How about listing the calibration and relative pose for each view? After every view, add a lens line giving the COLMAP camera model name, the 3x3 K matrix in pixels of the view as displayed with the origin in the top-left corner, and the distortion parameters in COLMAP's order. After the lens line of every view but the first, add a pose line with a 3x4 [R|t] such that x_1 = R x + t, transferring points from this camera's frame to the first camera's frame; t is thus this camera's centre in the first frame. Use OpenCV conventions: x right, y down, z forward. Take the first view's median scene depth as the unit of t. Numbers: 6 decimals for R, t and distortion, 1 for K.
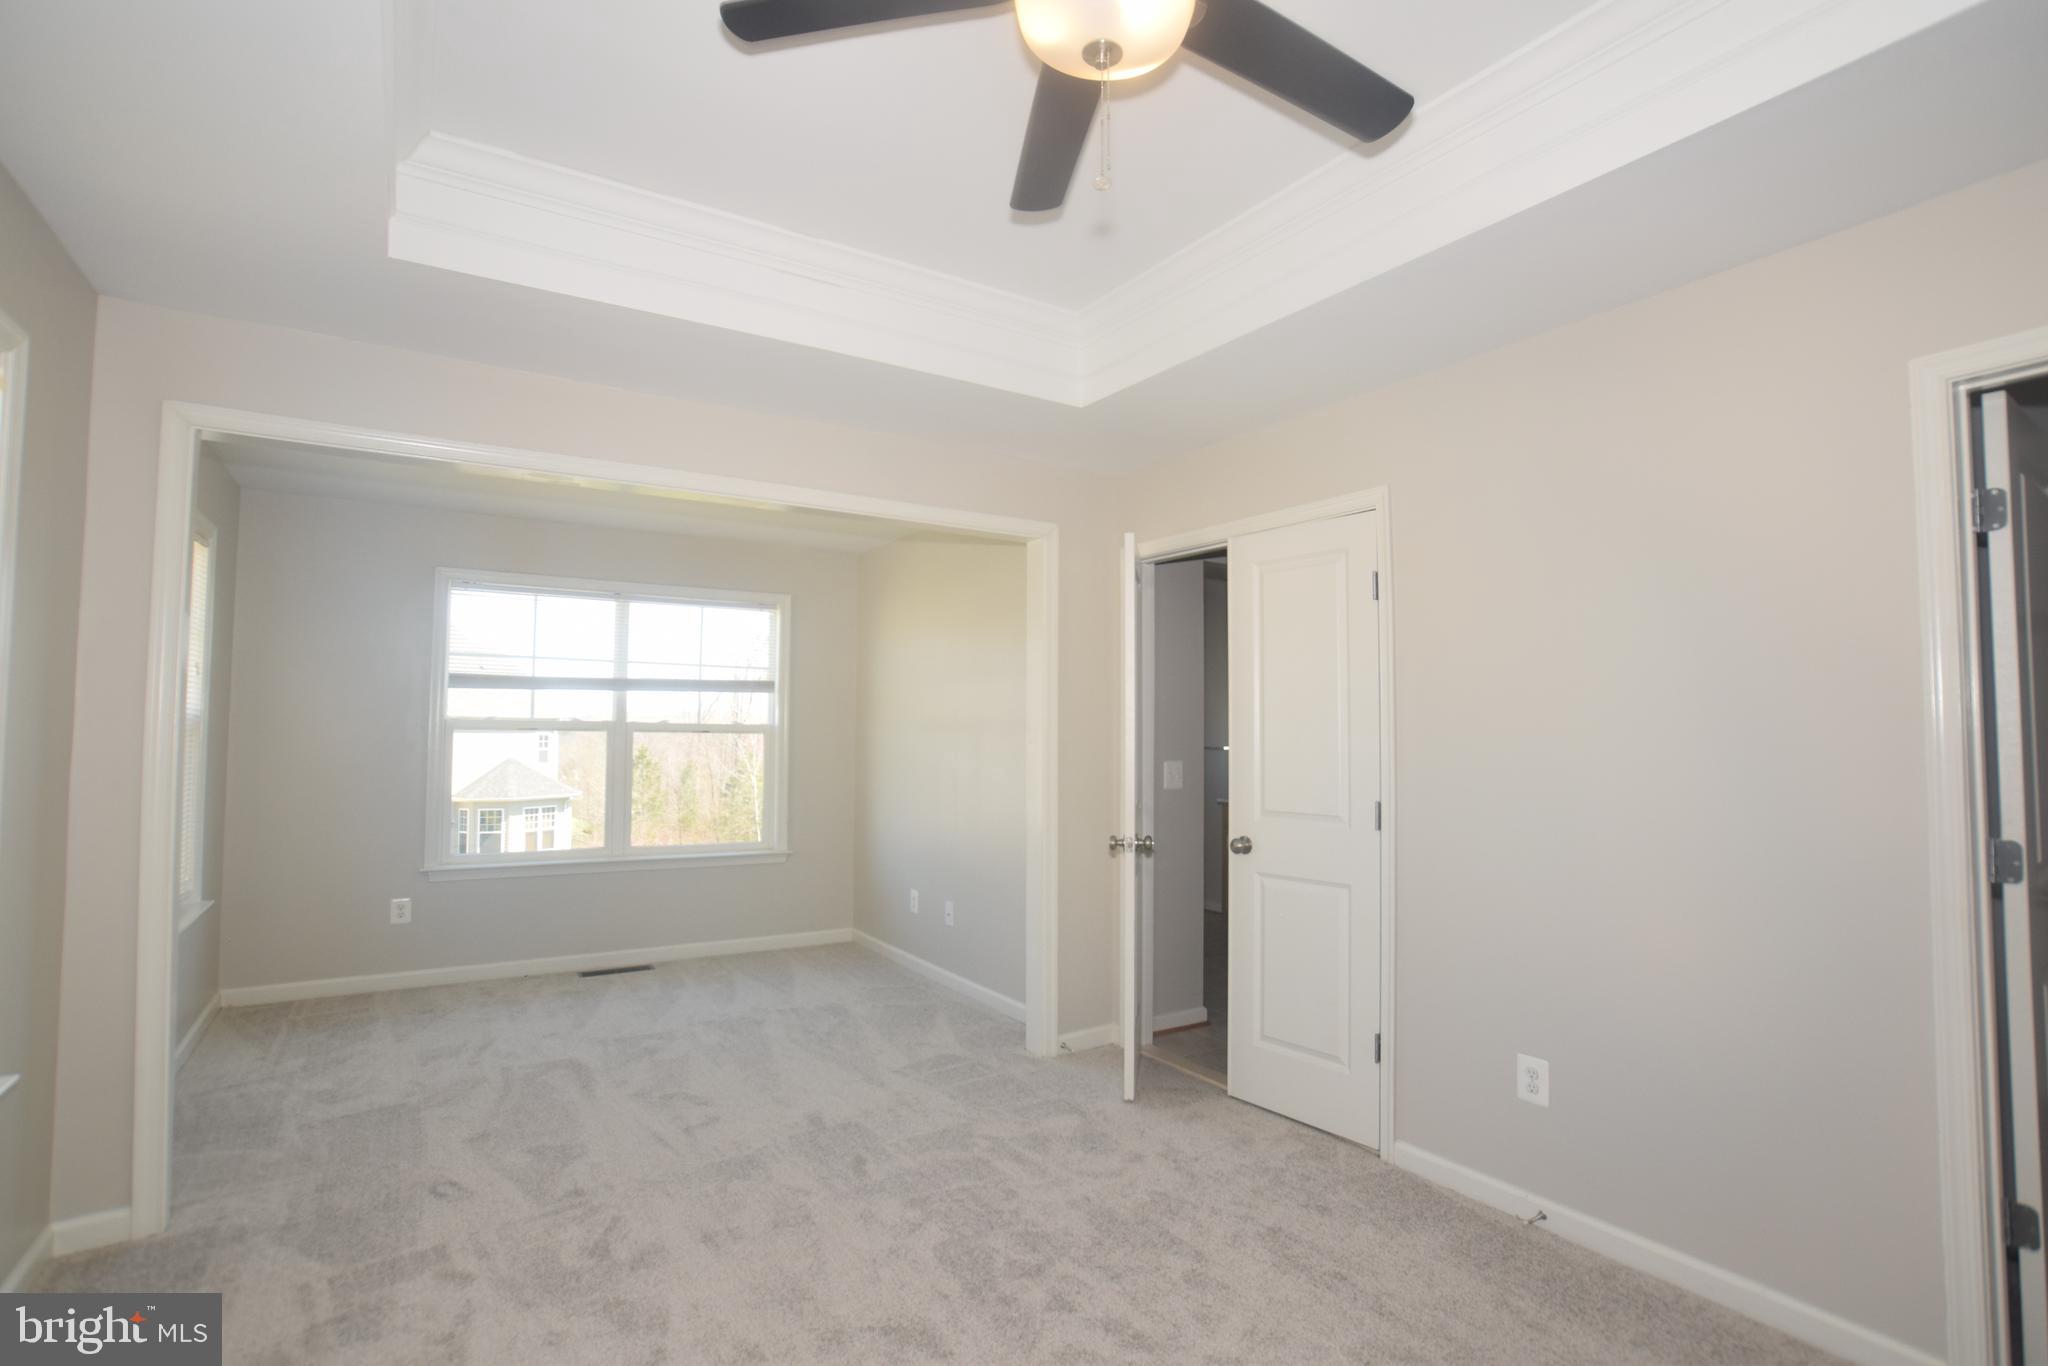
lens RADIAL K [[971.1, 0, 1030.7], [0, 971.1, 690.3], [0, 0, 1]] dist [-0.050399, 0.015130]
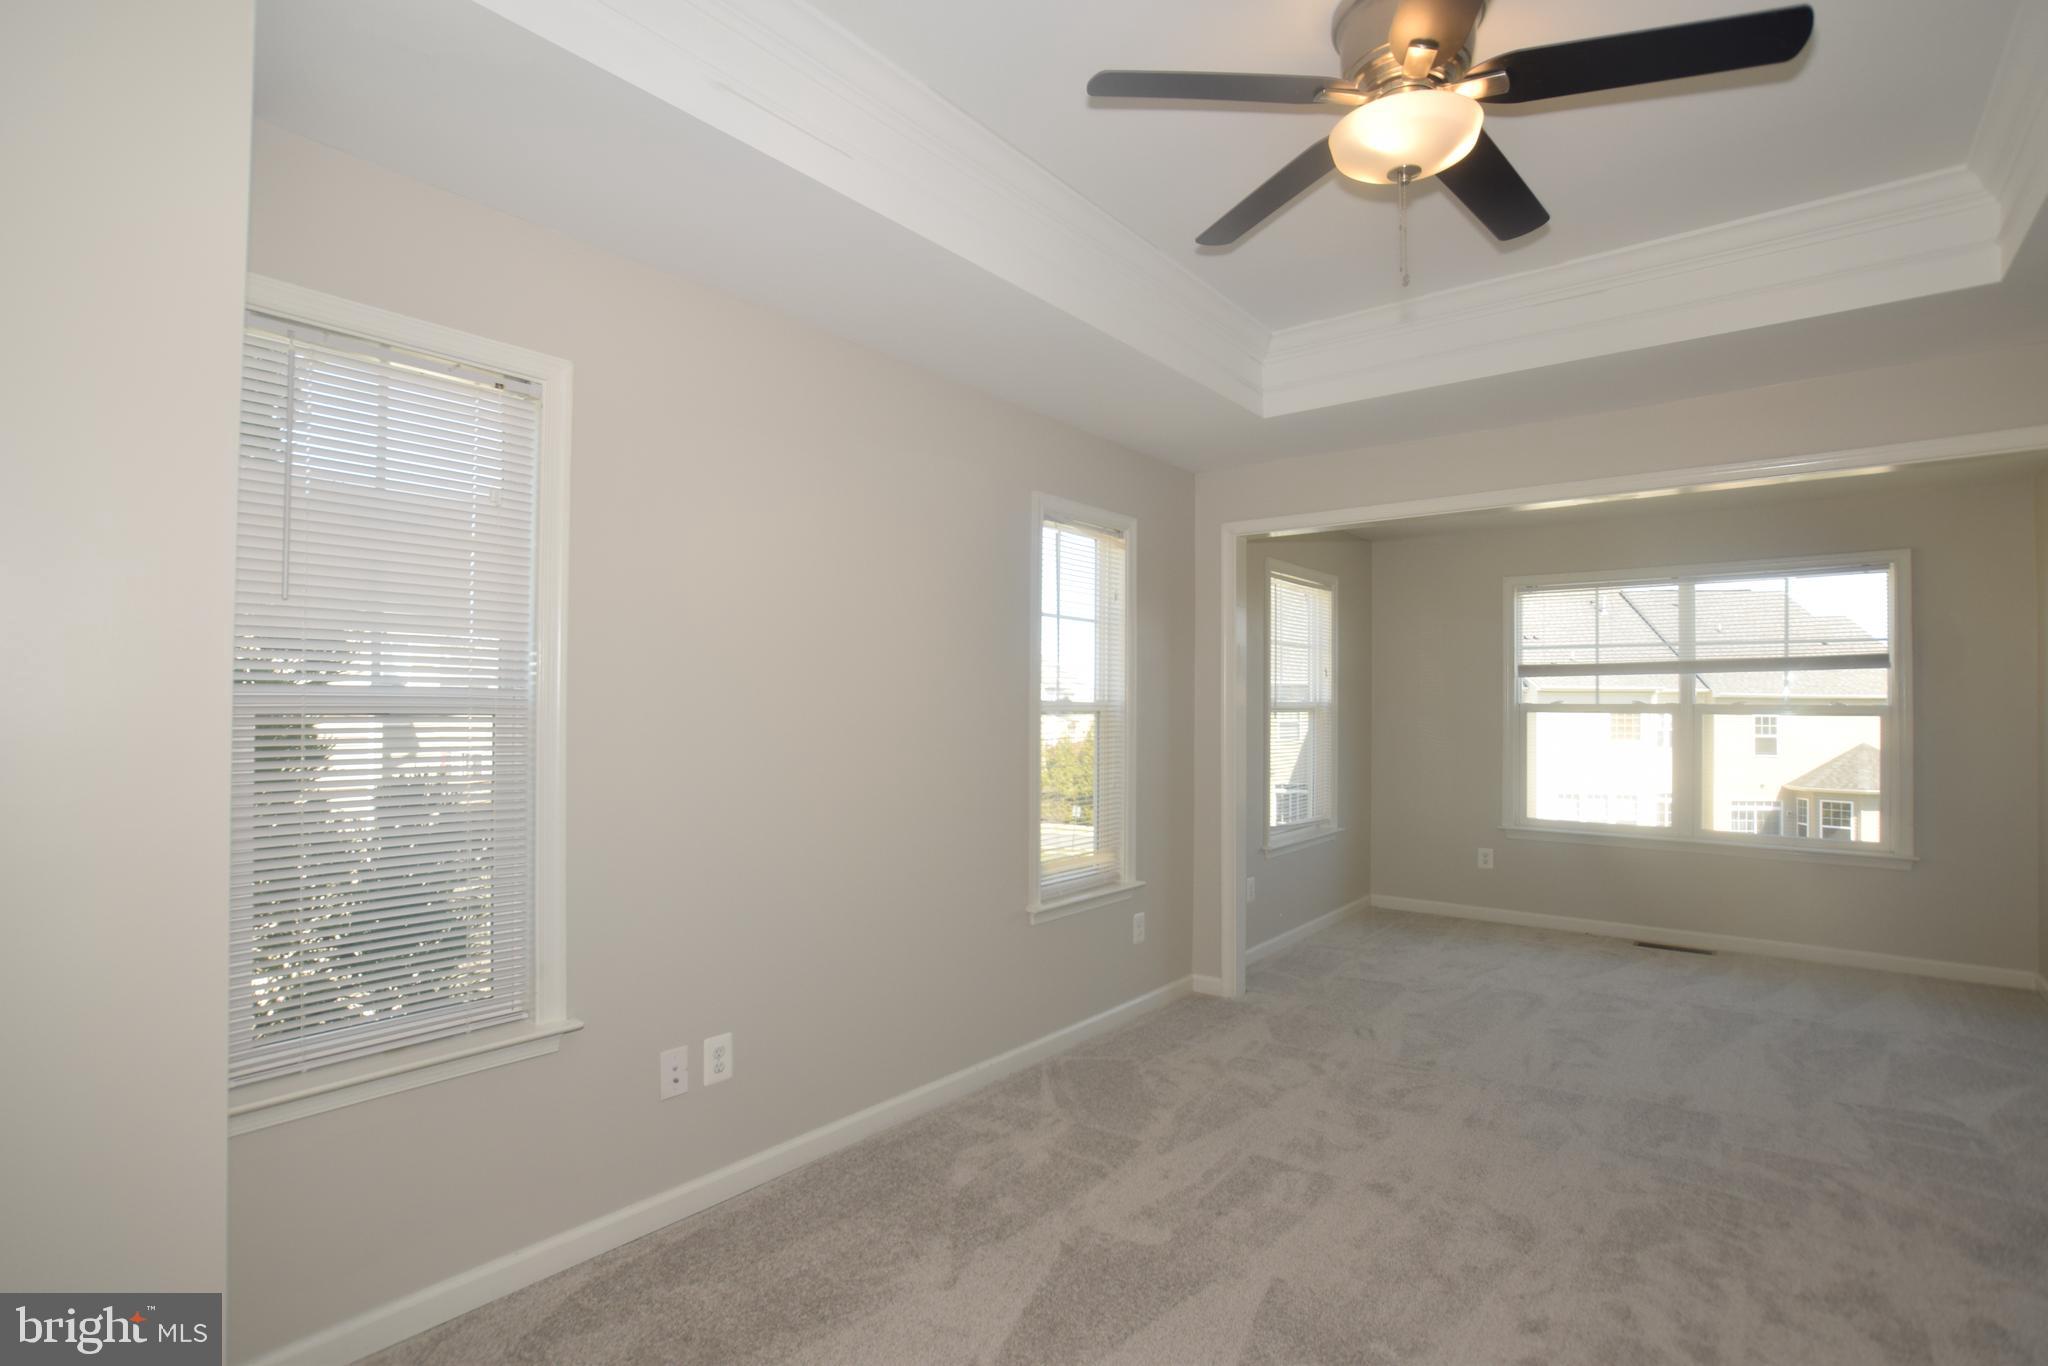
lens RADIAL K [[971.1, 0, 1022.6], [0, 971.1, 678.8], [0, 0, 1]] dist [-0.050399, 0.015130]
pose [[0.318461, -0.032812, -0.947368, 0.332271], [0.038162, 0.999034, -0.021773, 0.001622], [0.947167, -0.029219, 0.319406, 0.030303]]
